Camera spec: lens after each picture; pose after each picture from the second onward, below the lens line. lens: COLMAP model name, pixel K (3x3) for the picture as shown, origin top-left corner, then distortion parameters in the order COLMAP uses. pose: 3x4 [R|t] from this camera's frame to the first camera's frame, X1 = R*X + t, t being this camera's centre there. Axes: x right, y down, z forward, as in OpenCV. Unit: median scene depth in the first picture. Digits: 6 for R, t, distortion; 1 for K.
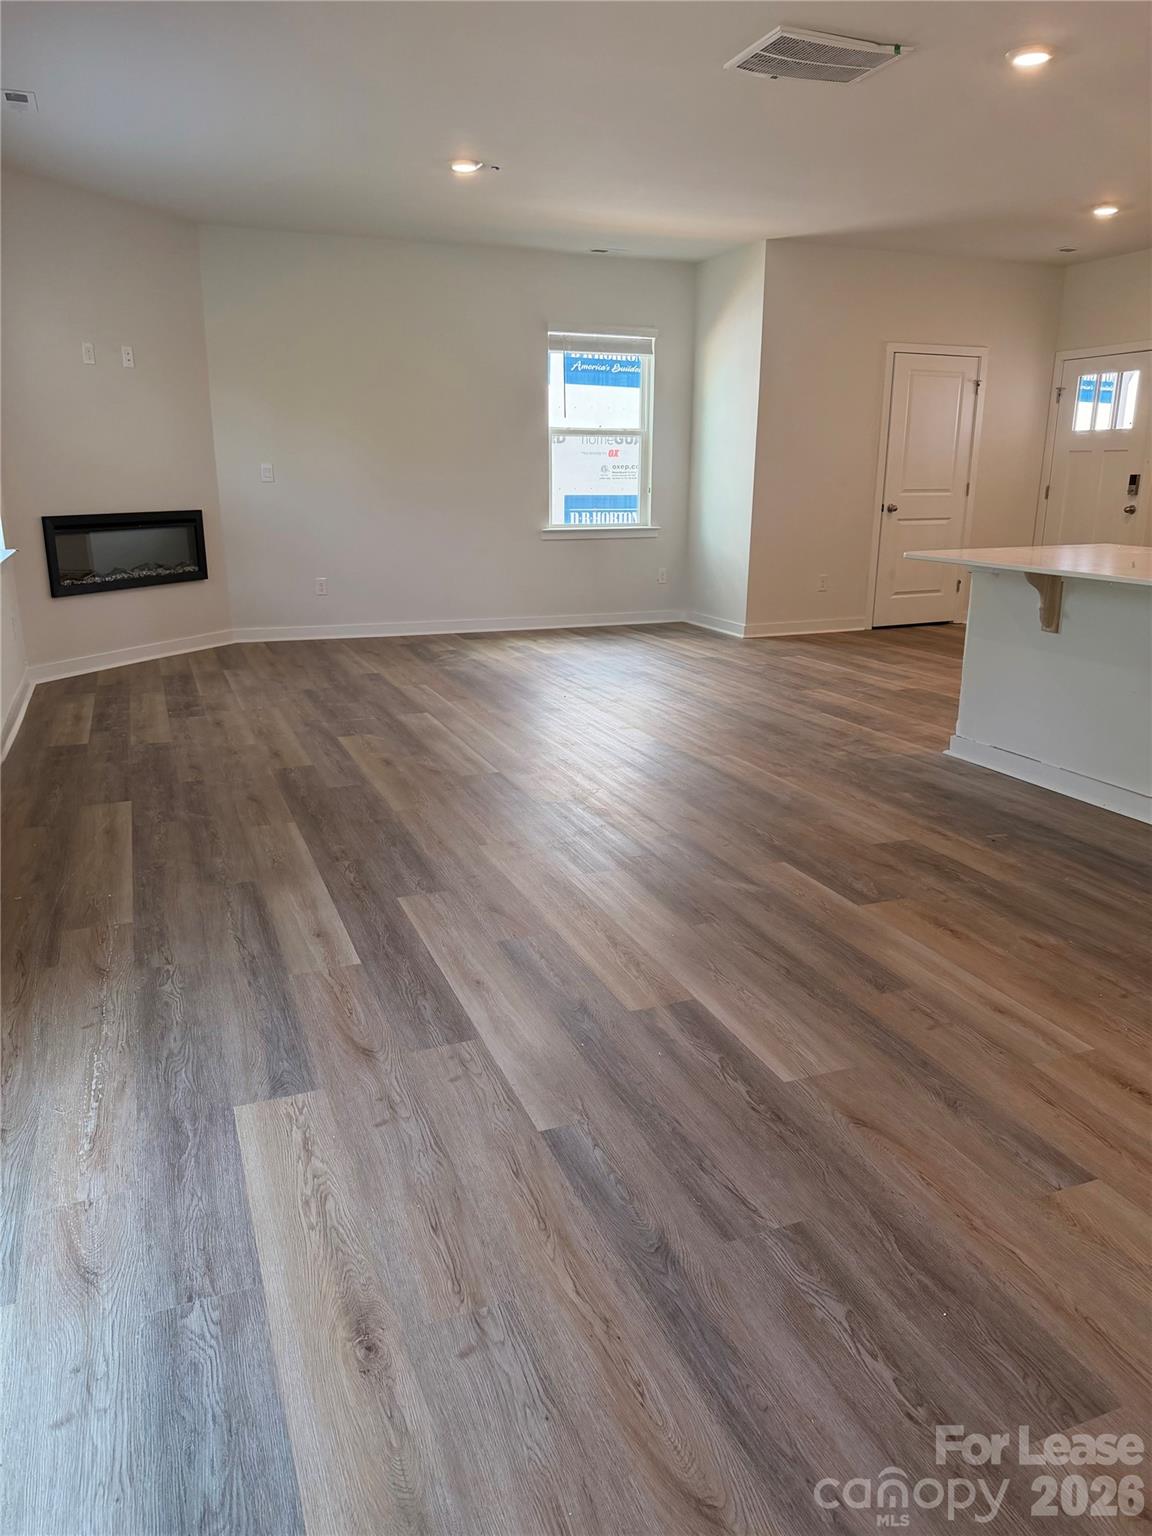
lens RADIAL K [[1073.0, 0, 576.0], [0, 1073.0, 768.0], [0, 0, 1]] dist [0.150974, -0.313770]
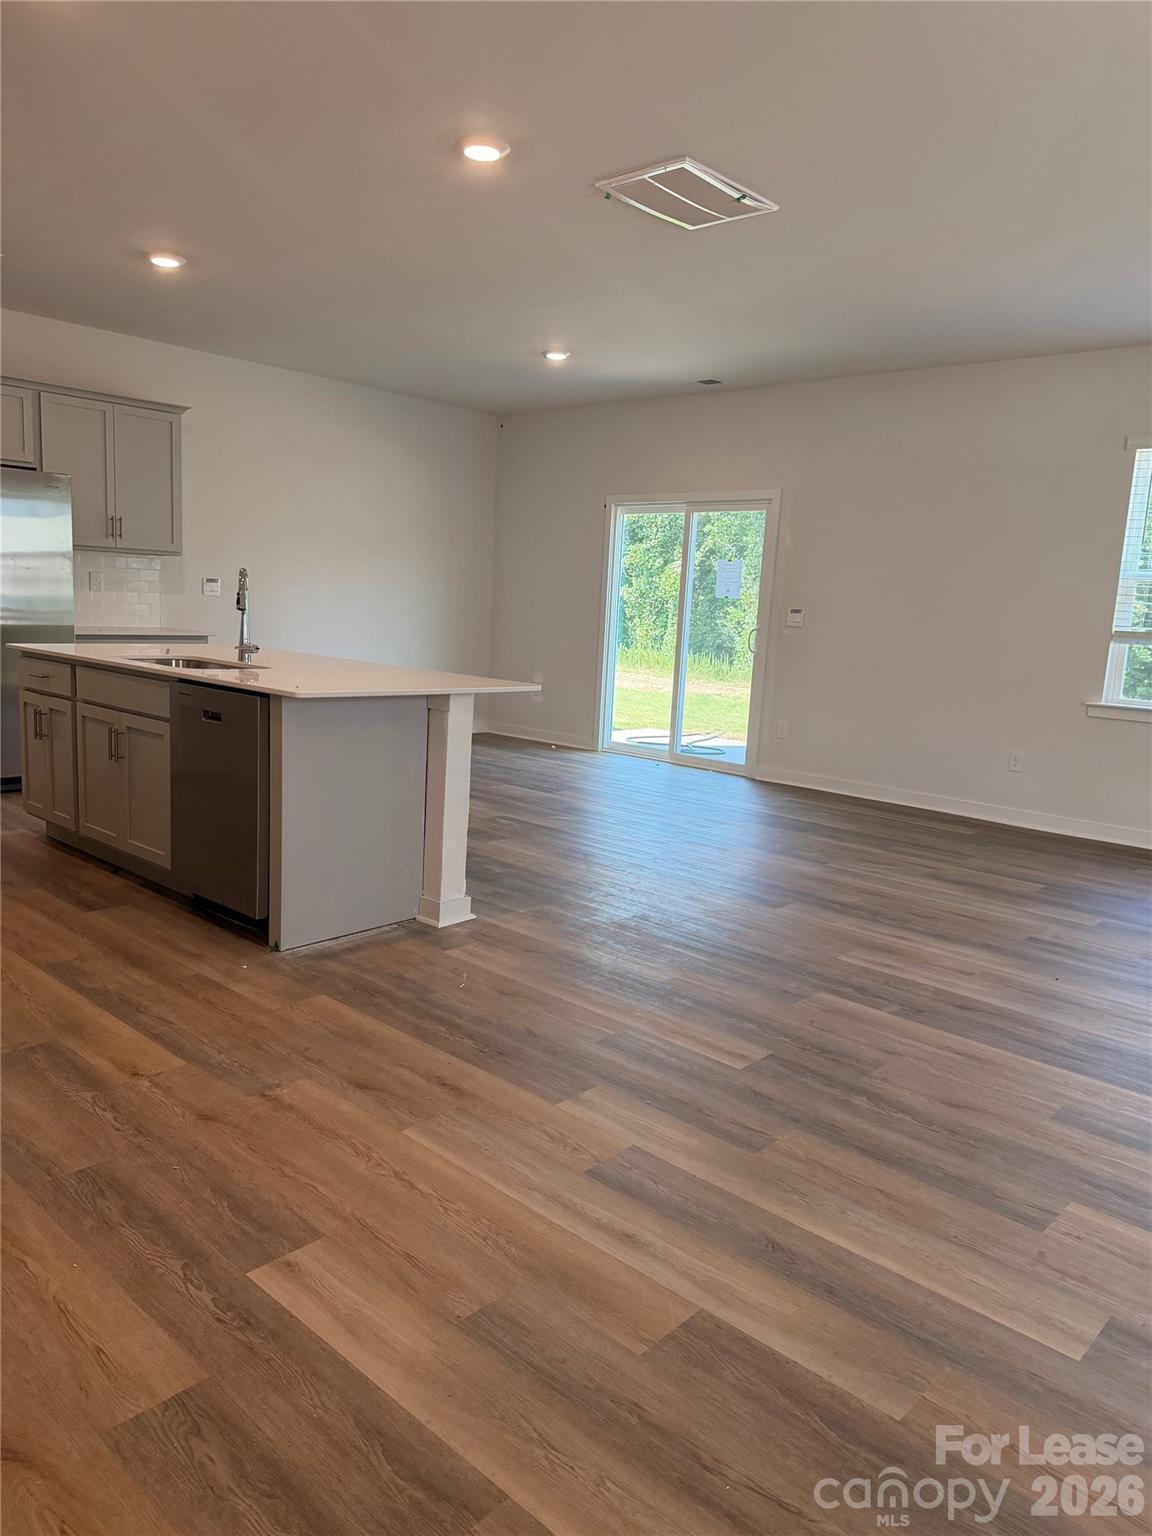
lens RADIAL K [[1073.0, 0, 576.0], [0, 1073.0, 768.0], [0, 0, 1]] dist [0.150974, -0.313770]
pose [[-0.900634, 0.017591, -0.434223, 0.765518], [-0.167186, 0.908257, 0.383560, -0.558339], [0.401133, 0.418043, -0.815066, 2.023337]]
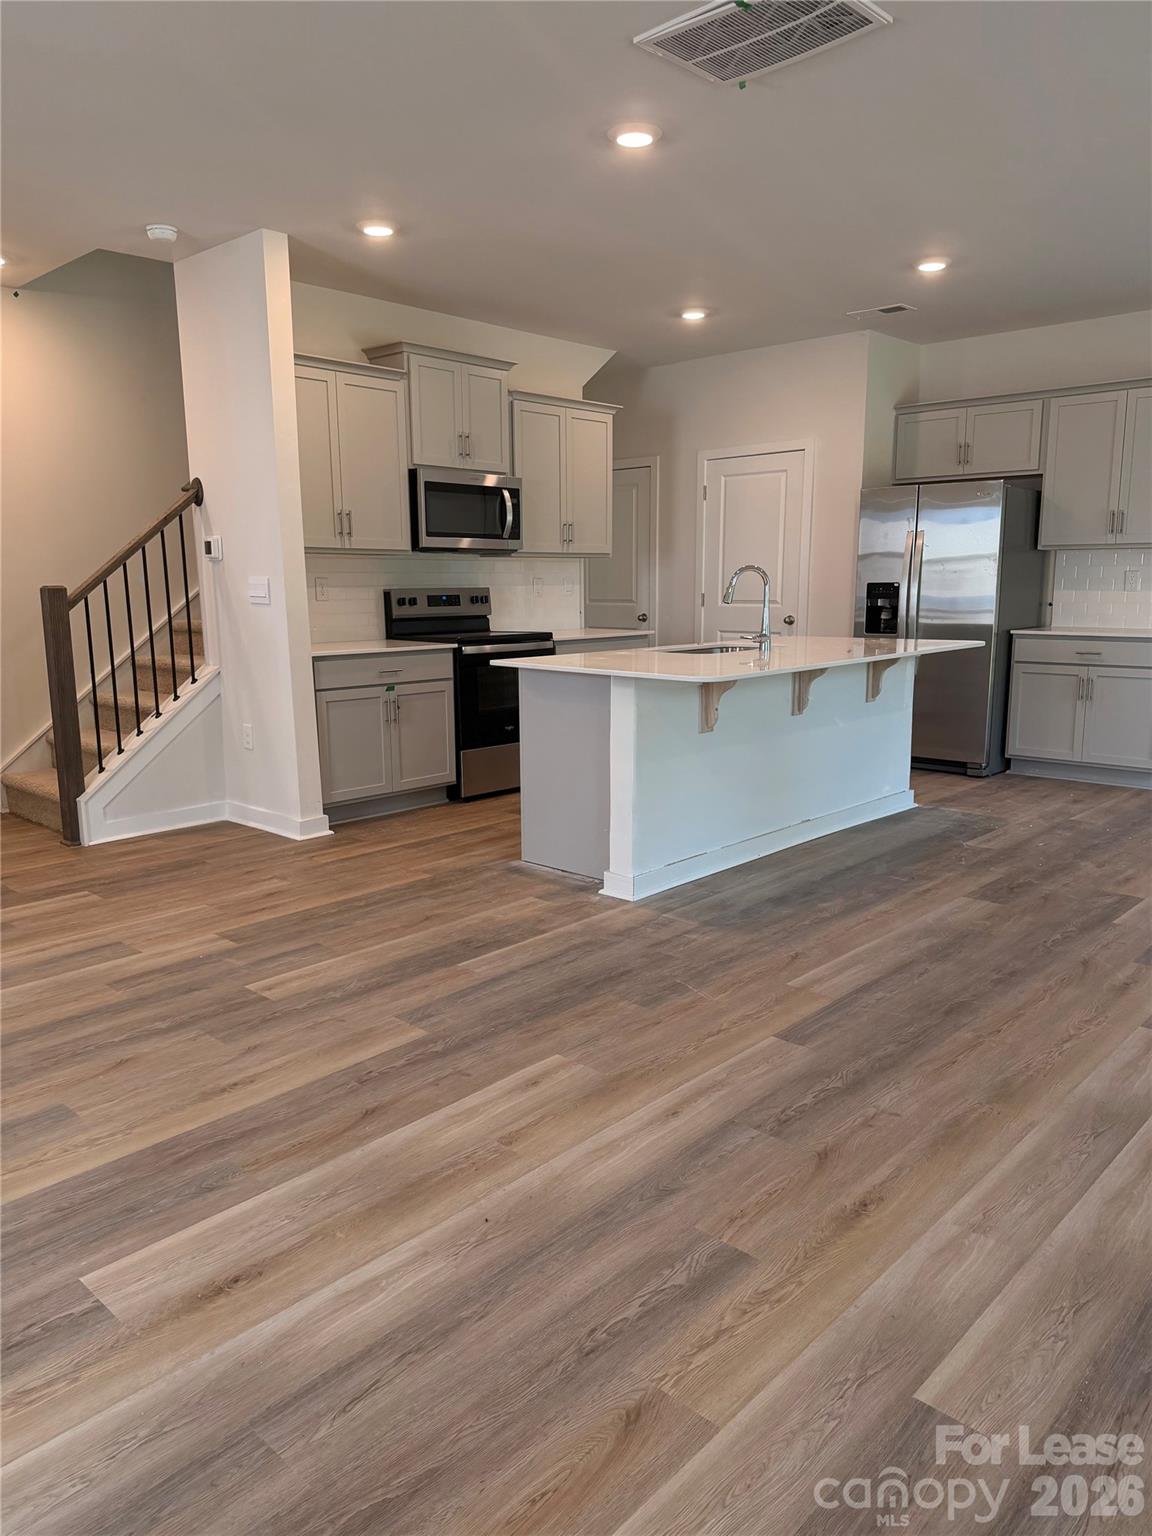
lens RADIAL K [[1061.7, 0, 578.6], [0, 1061.7, 773.7], [0, 0, 1]] dist [0.156176, -0.298847]
pose [[-0.422606, -0.167462, 0.890708, -0.466418], [0.245606, 0.924845, 0.290411, -0.442021], [-0.872400, 0.341493, -0.349716, 1.567498]]
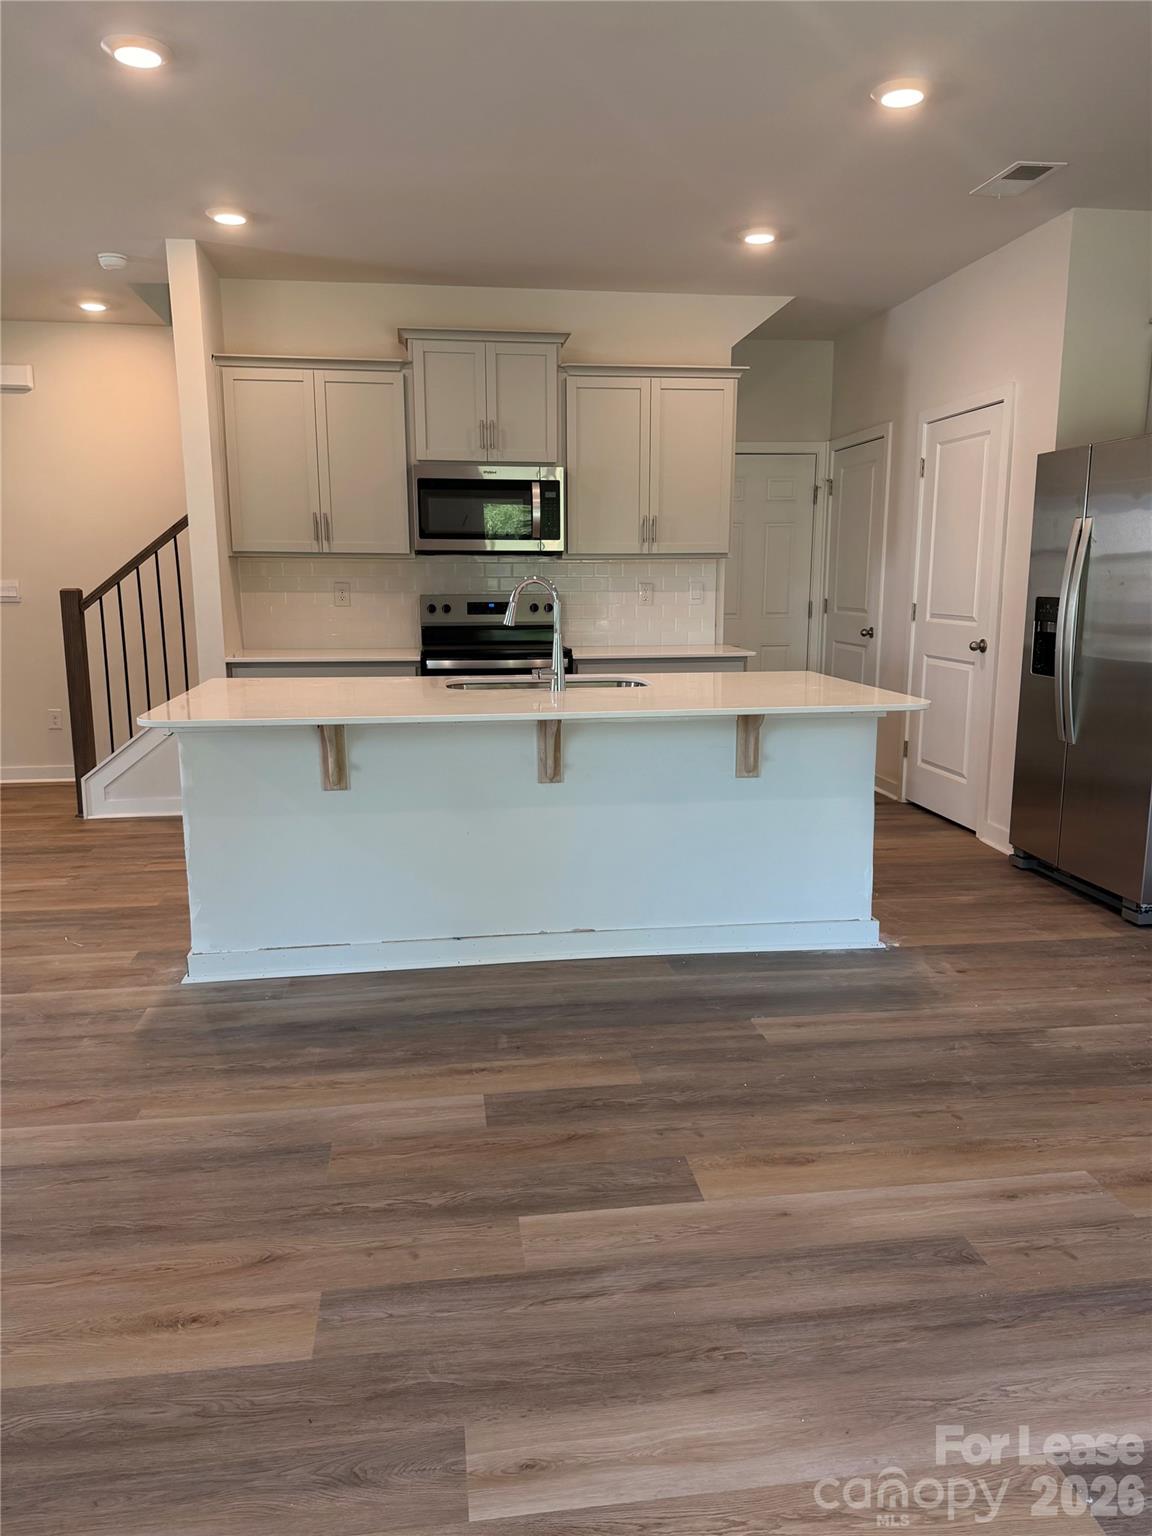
lens RADIAL K [[1061.7, 0, 578.6], [0, 1061.7, 773.7], [0, 0, 1]] dist [0.156176, -0.298847]
pose [[0.239795, -0.185868, 0.952865, -0.303476], [0.261857, 0.957507, 0.120876, -0.196796], [-0.934842, 0.220529, 0.278276, 0.635393]]
